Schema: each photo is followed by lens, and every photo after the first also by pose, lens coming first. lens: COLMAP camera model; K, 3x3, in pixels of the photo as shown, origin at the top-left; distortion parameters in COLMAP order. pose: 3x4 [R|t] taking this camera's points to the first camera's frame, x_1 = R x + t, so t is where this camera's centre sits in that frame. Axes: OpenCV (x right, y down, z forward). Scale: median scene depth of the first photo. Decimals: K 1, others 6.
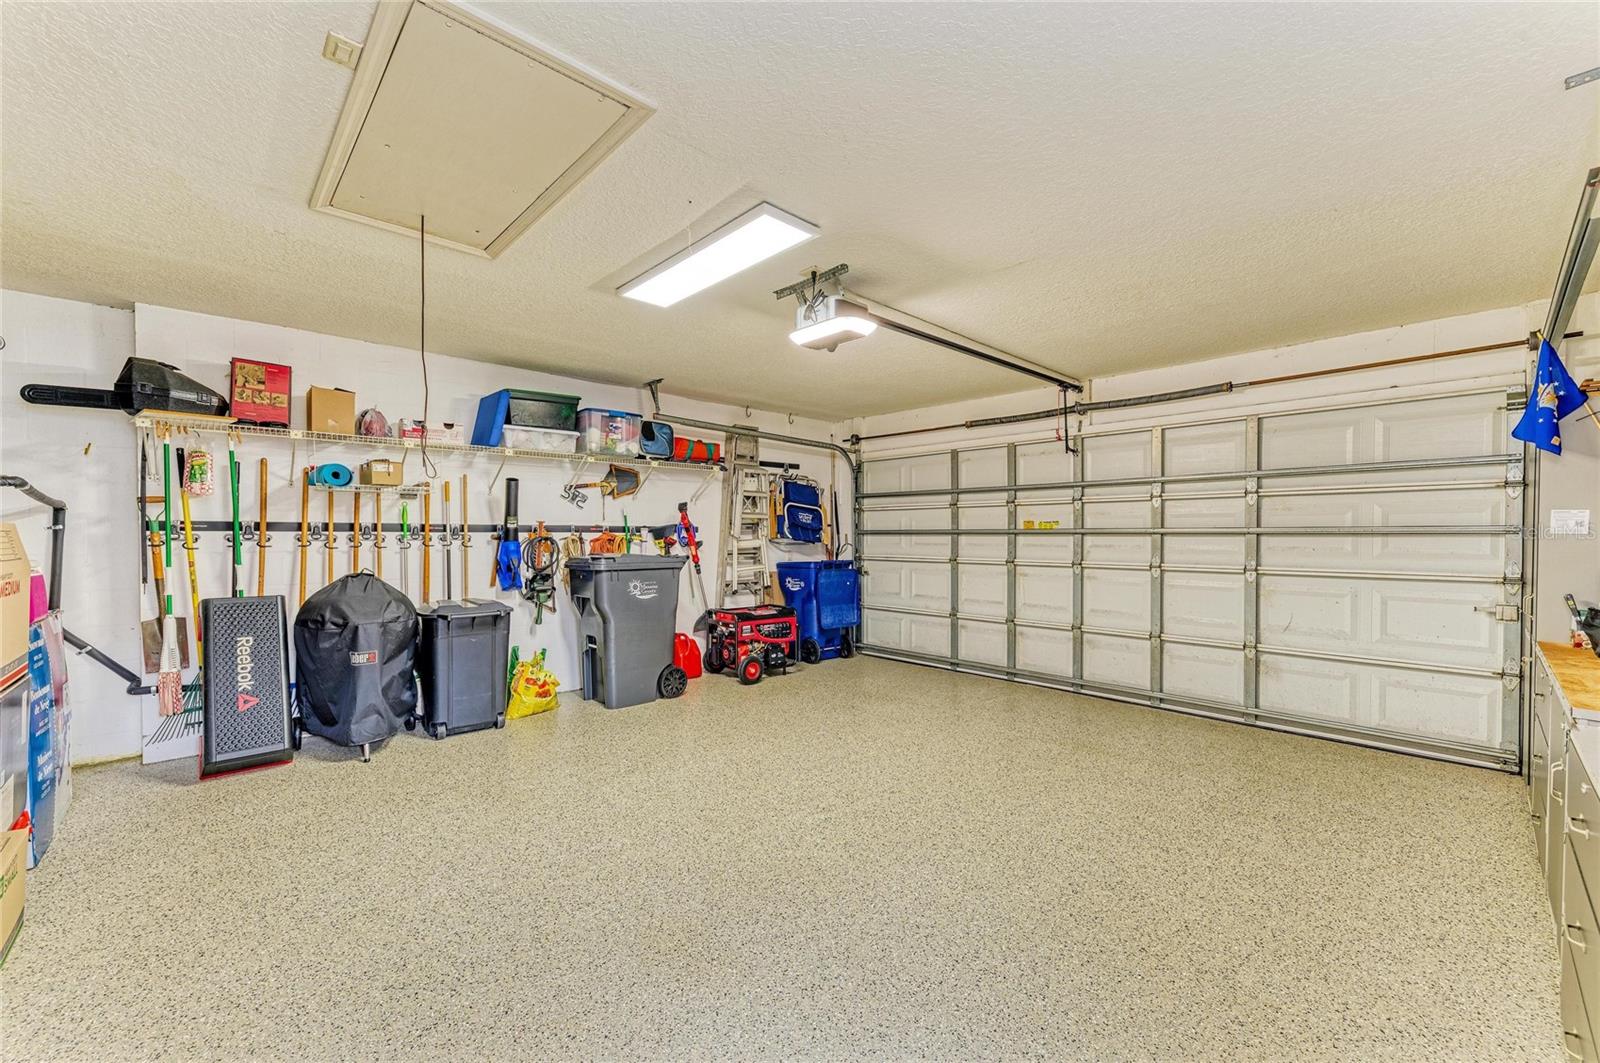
lens RADIAL K [[634.1, 0, 806.8], [0, 634.1, 540.2], [0, 0, 1]] dist [0.017318, -0.004998]
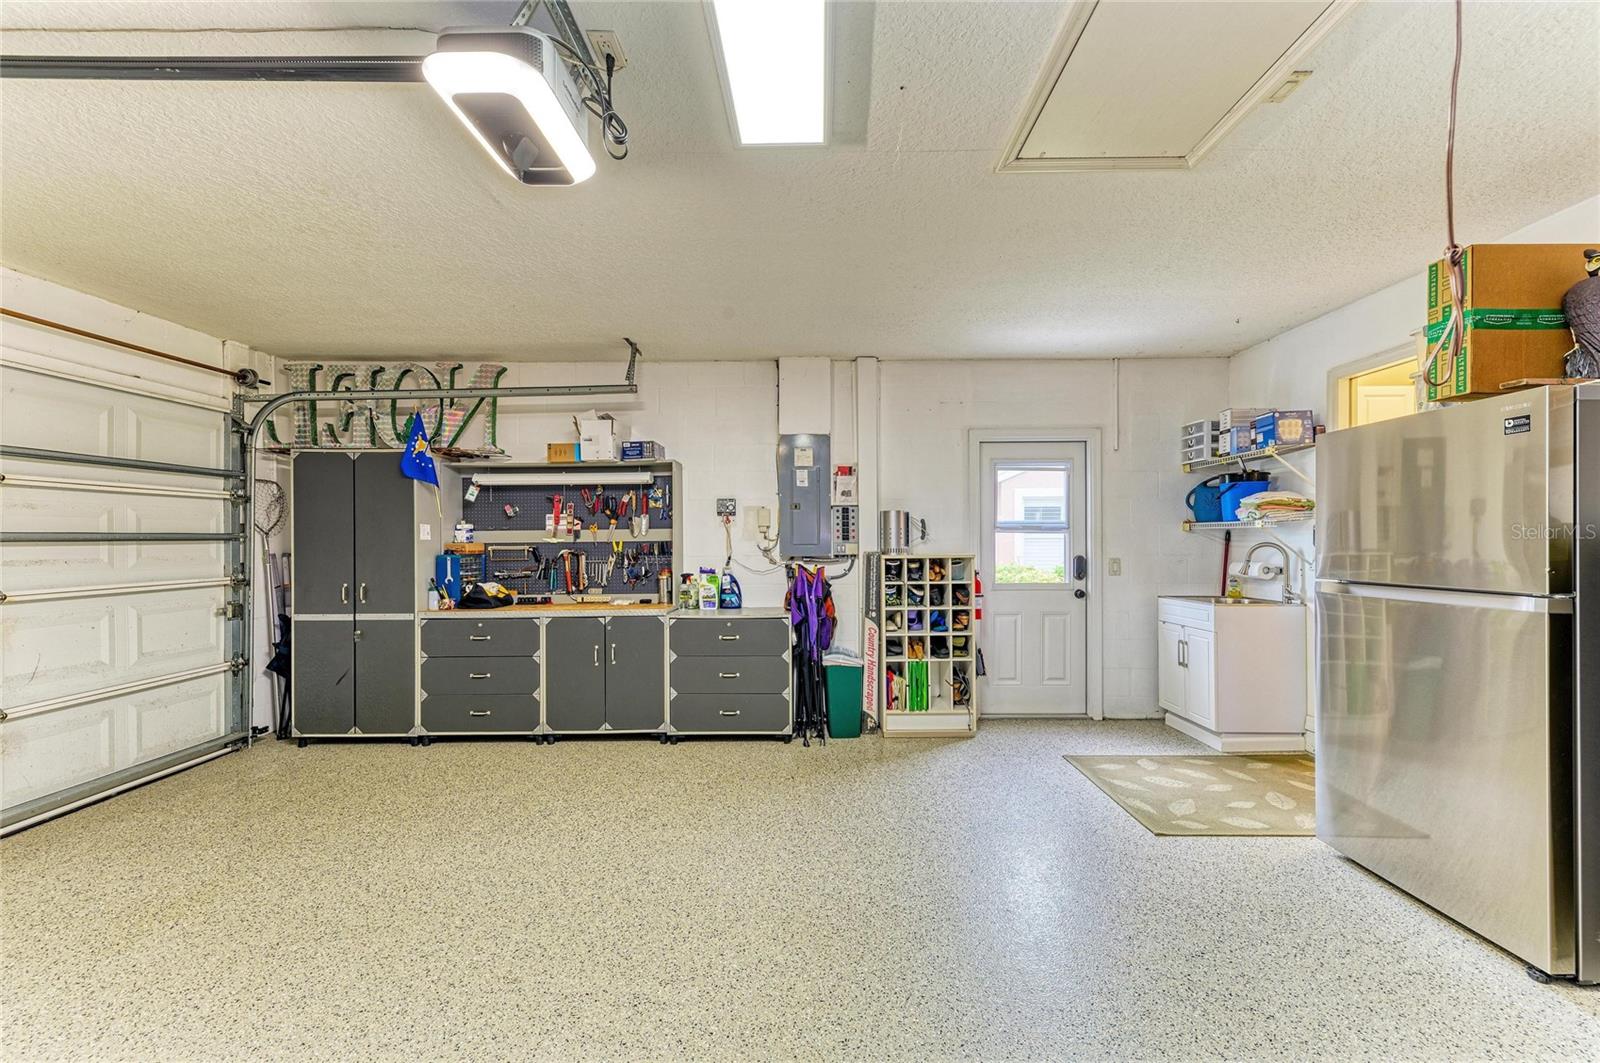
lens RADIAL K [[634.1, 0, 805.9], [0, 634.1, 541.1], [0, 0, 1]] dist [0.017318, -0.004998]
pose [[-0.721293, 0.002115, 0.692627, -0.461606], [0.008585, 0.999946, 0.005886, -0.008728], [-0.692577, 0.010192, -0.721272, 1.217717]]
